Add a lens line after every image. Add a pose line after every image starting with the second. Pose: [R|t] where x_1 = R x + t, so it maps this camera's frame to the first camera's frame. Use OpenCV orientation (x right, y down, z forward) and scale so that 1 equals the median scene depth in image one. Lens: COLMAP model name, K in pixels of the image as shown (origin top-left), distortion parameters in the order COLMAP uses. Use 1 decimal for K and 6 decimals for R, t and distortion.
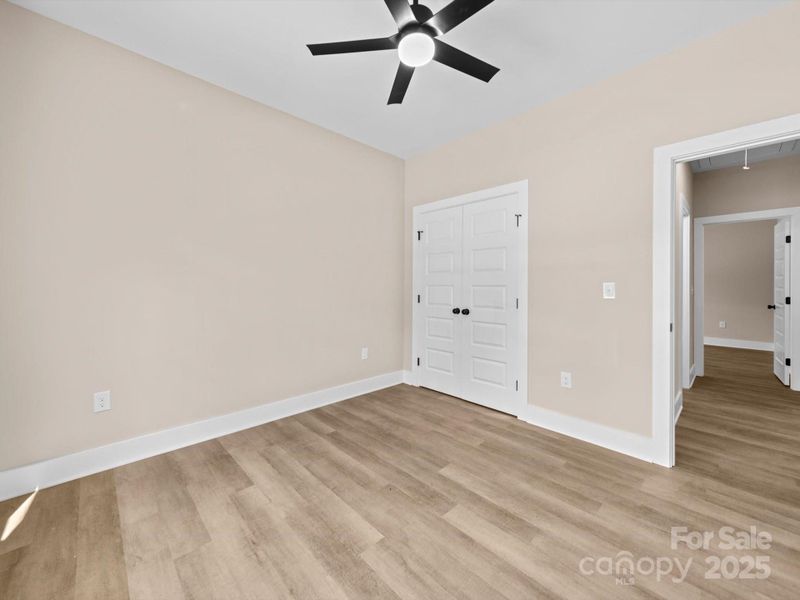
lens RADIAL K [[315.9, 0, 397.8], [0, 315.9, 286.3], [0, 0, 1]] dist [0.001193, -0.000035]
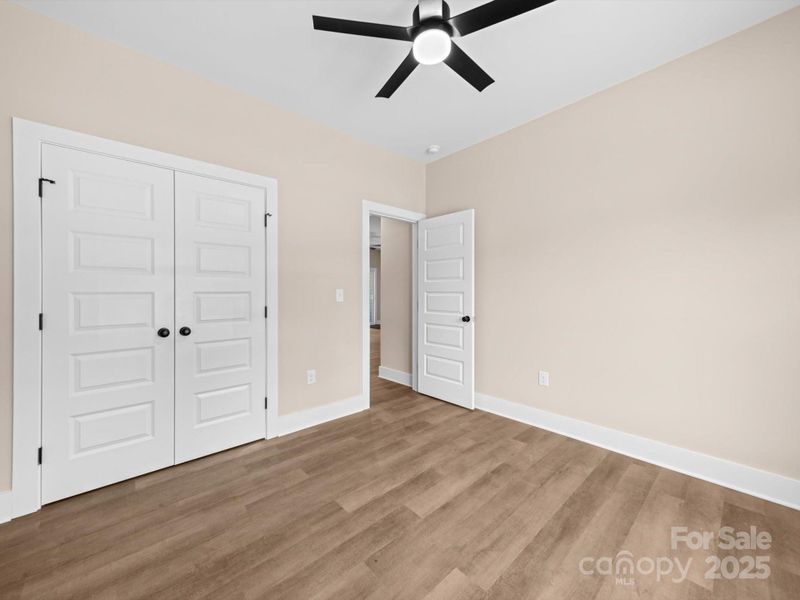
lens RADIAL K [[313.5, 0, 395.4], [0, 313.5, 291.2], [0, 0, 1]] dist [0.000381, -0.000110]
pose [[0.039528, -0.003129, 0.999214, -0.738423], [0.007355, 0.999969, 0.002841, -0.005746], [-0.999191, 0.007236, 0.039550, 0.881308]]
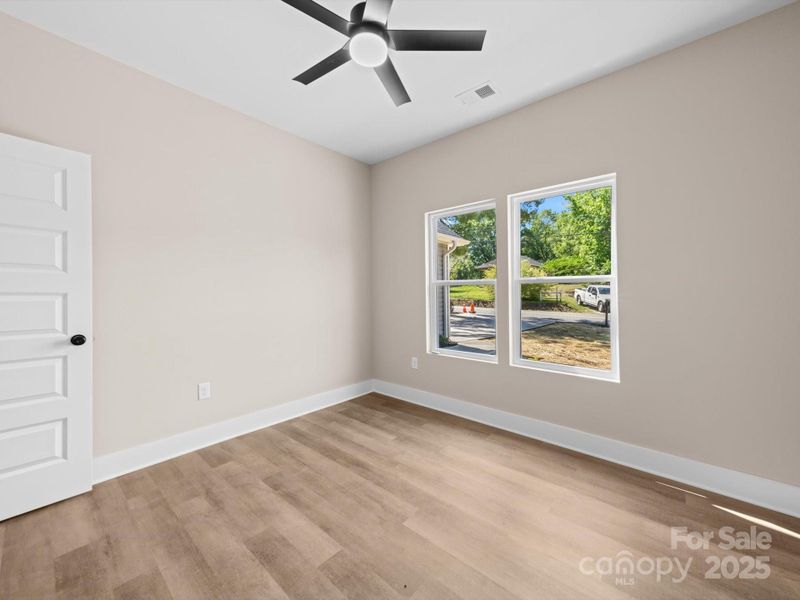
lens RADIAL K [[318.3, 0, 397.0], [0, 318.3, 292.8], [0, 0, 1]] dist [0.002420, 0.000246]
pose [[-0.996655, -0.005969, -0.081503, 0.053413], [-0.006254, 0.999975, 0.003243, -0.004123], [0.081482, 0.003742, -0.996668, 1.624051]]
